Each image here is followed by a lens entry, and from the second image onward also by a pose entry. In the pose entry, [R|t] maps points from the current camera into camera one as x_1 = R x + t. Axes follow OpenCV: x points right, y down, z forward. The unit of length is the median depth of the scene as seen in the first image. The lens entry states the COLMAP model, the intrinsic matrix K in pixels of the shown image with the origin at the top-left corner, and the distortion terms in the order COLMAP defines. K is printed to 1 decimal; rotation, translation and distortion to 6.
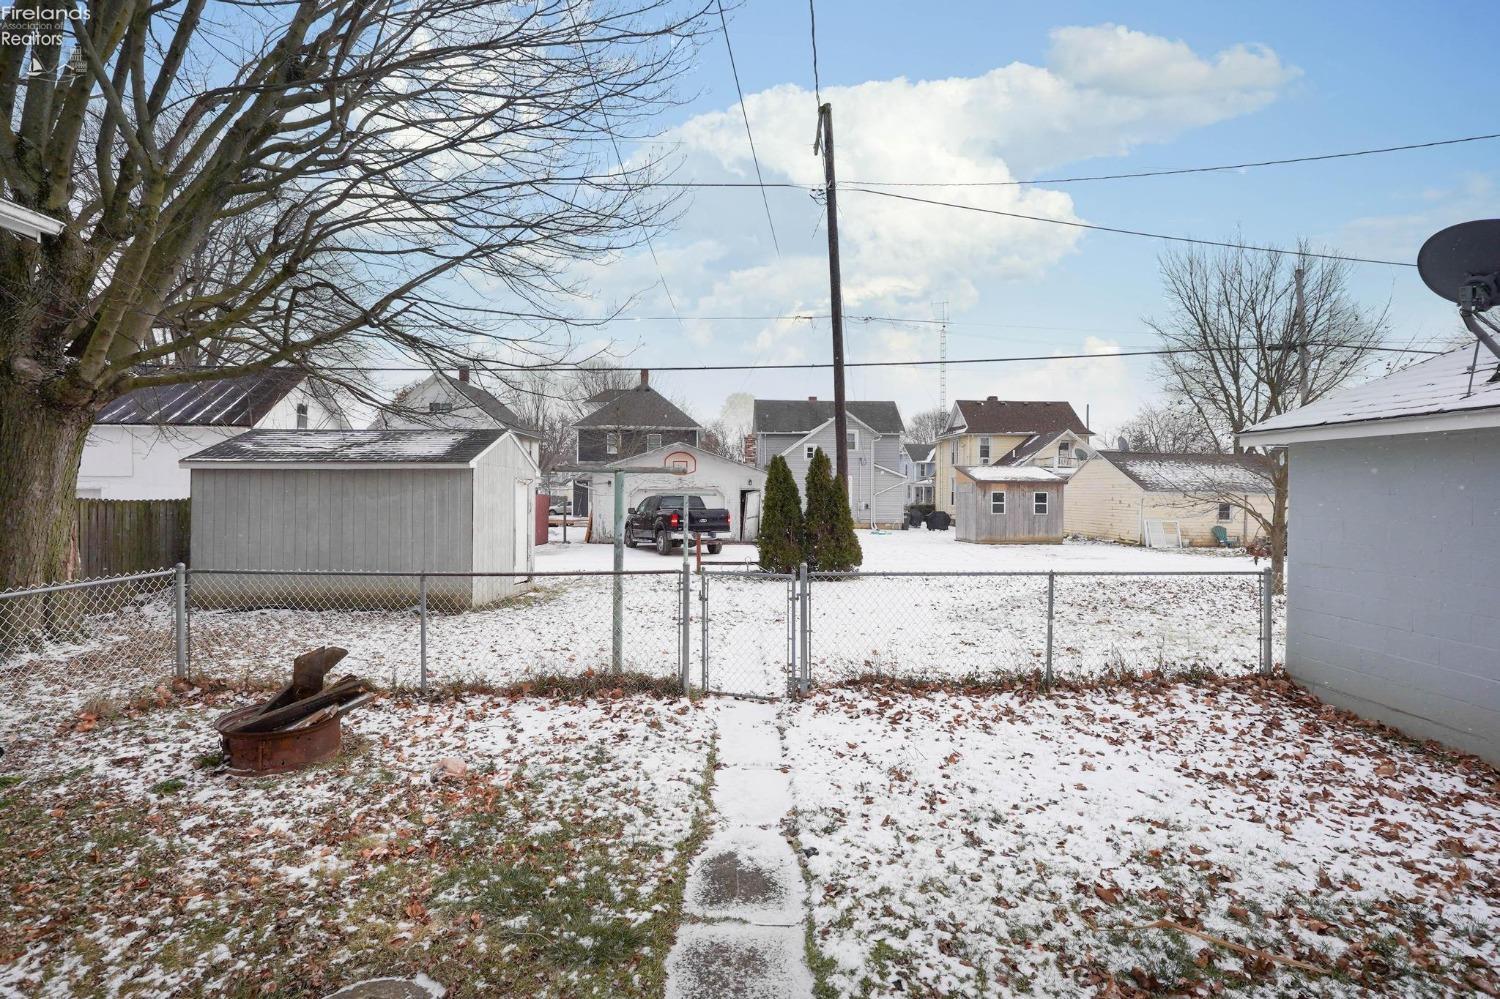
lens RADIAL K [[784.8, 0, 750.0], [0, 784.8, 499.5], [0, 0, 1]] dist [-0.000451, -0.000031]
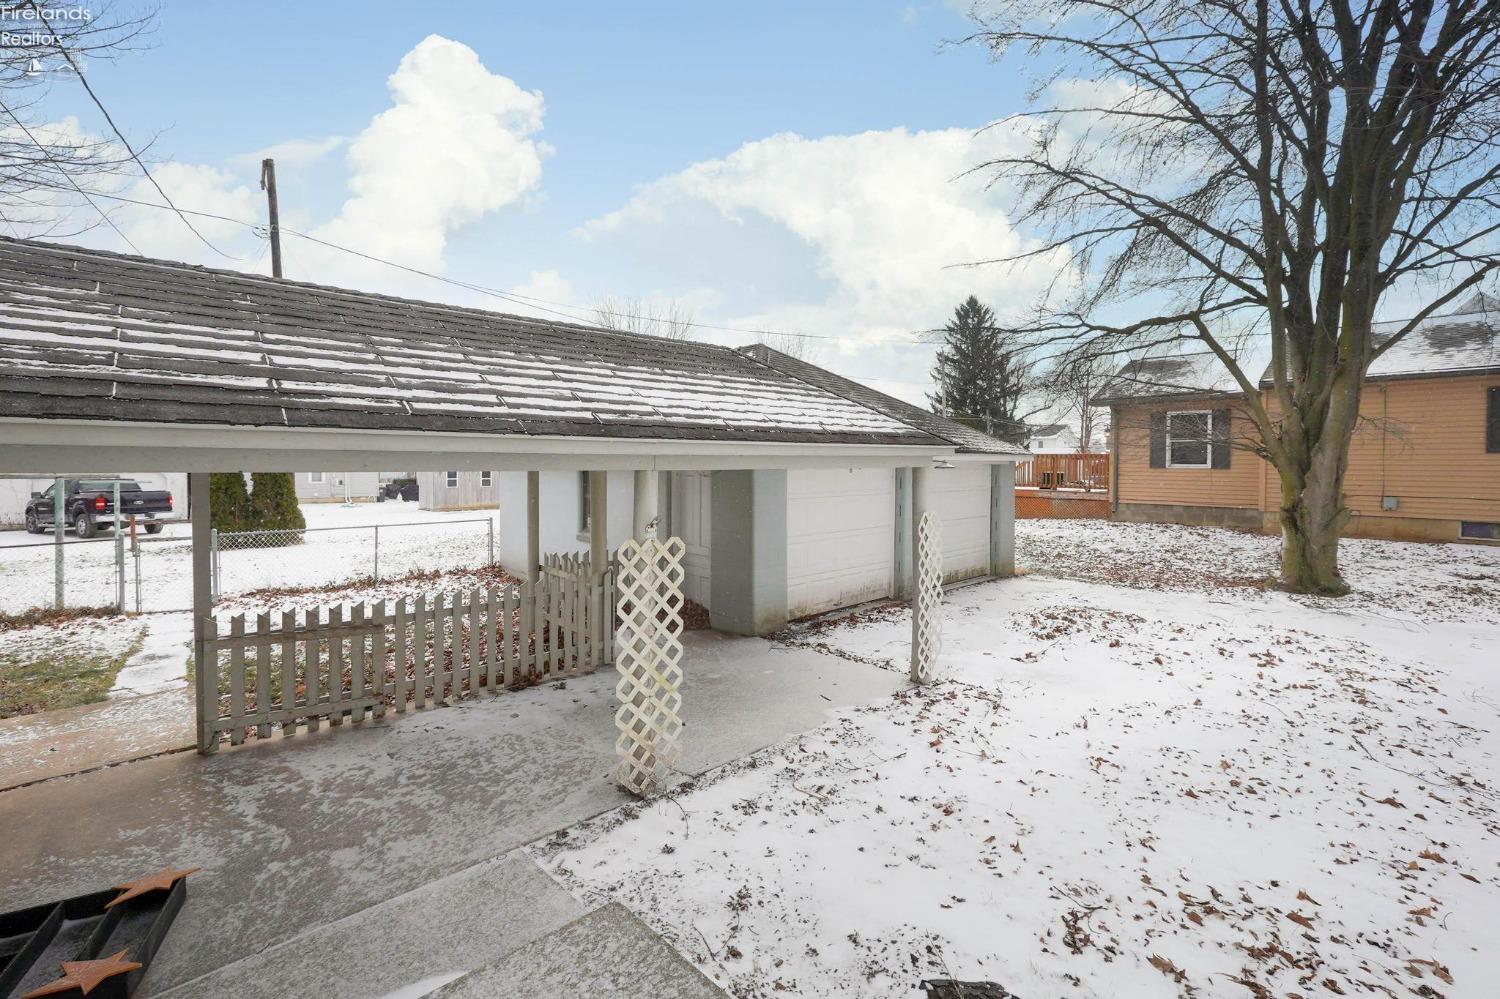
lens RADIAL K [[658.9, 0, 756.3], [0, 658.9, 473.7], [0, 0, 1]] dist [-0.022629, 0.010969]
pose [[0.766064, -0.013446, 0.642624, 0.020218], [0.011162, 0.999909, 0.007616, -0.013149], [-0.642667, 0.001339, 0.766144, -0.291449]]
